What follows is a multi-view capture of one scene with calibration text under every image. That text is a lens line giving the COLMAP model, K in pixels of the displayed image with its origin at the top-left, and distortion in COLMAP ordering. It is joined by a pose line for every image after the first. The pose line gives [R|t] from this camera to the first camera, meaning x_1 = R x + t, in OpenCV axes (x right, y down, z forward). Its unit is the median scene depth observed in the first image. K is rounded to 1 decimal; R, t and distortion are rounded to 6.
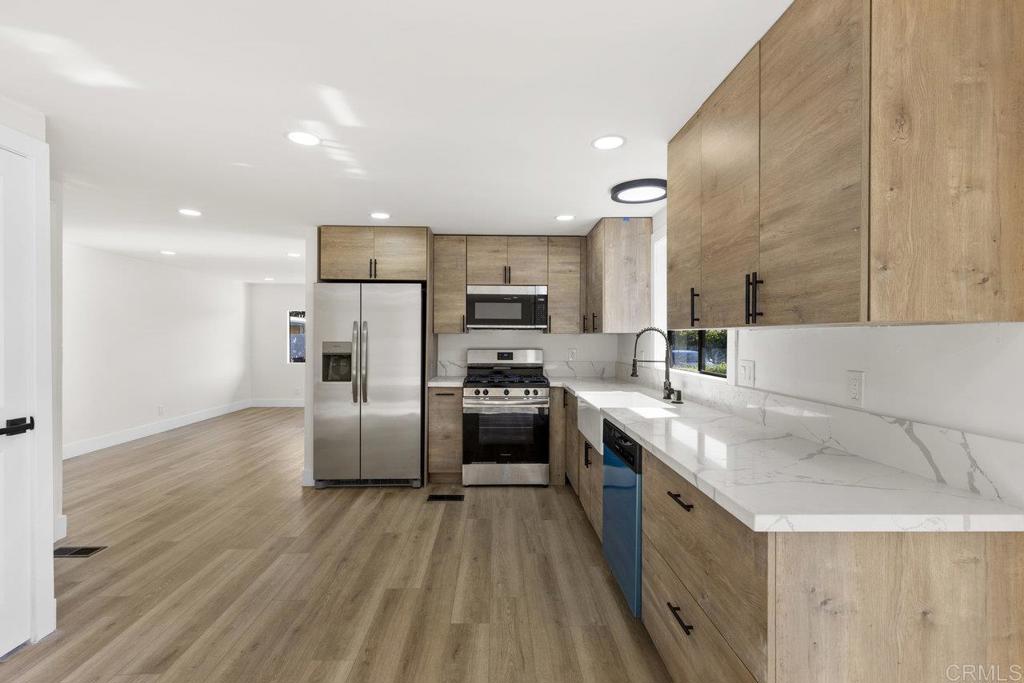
lens RADIAL K [[462.9, 0, 507.6], [0, 462.9, 338.9], [0, 0, 1]] dist [0.008173, 0.000246]
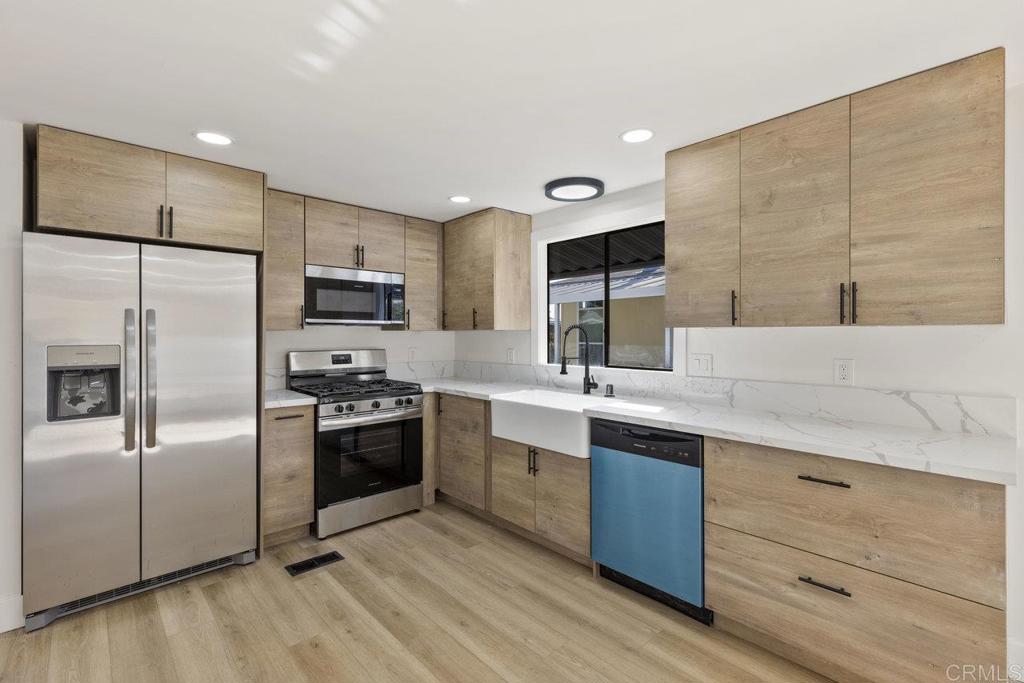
lens RADIAL K [[462.9, 0, 518.9], [0, 462.9, 333.5], [0, 0, 1]] dist [0.008173, 0.000246]
pose [[0.746164, -0.003451, 0.665754, -0.413589], [0.006165, 0.999980, -0.001726, -0.004392], [-0.665734, 0.005392, 0.746170, 0.291609]]
